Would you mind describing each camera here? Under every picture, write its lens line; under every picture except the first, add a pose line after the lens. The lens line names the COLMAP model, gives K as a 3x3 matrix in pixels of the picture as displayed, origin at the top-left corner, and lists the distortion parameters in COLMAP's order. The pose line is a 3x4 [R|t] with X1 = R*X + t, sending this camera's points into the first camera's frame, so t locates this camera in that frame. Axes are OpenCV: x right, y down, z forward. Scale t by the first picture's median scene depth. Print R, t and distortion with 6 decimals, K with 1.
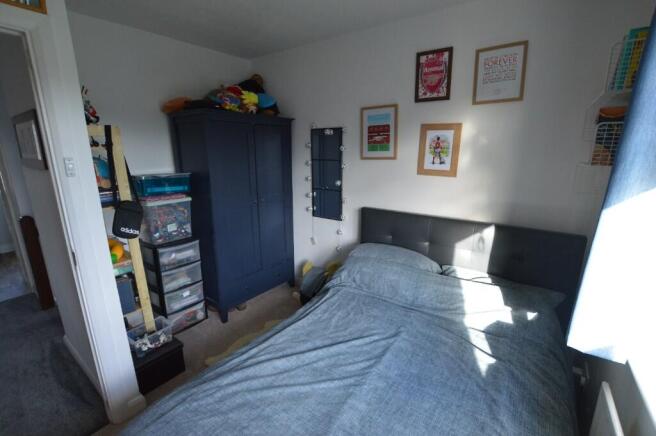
lens RADIAL K [[294.1, 0, 330.5], [0, 294.1, 221.5], [0, 0, 1]] dist [-0.026380, 0.000870]
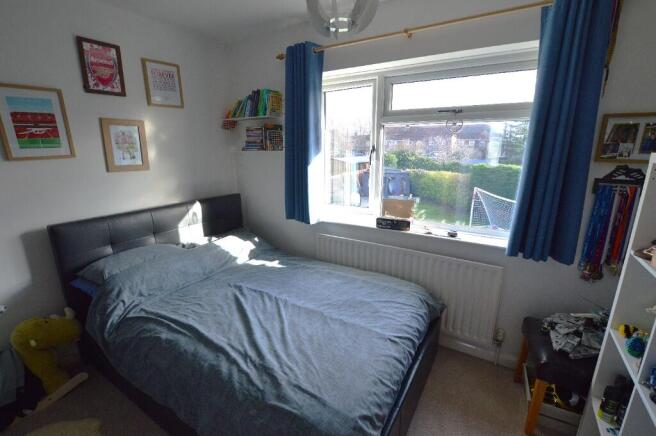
lens RADIAL K [[294.1, 0, 330.5], [0, 294.1, 221.5], [0, 0, 1]] dist [-0.026380, 0.000870]
pose [[-0.065286, -0.247193, 0.966764, -0.743959], [0.242198, 0.935935, 0.255666, -0.086782], [-0.968028, 0.250840, -0.001234, 0.401081]]
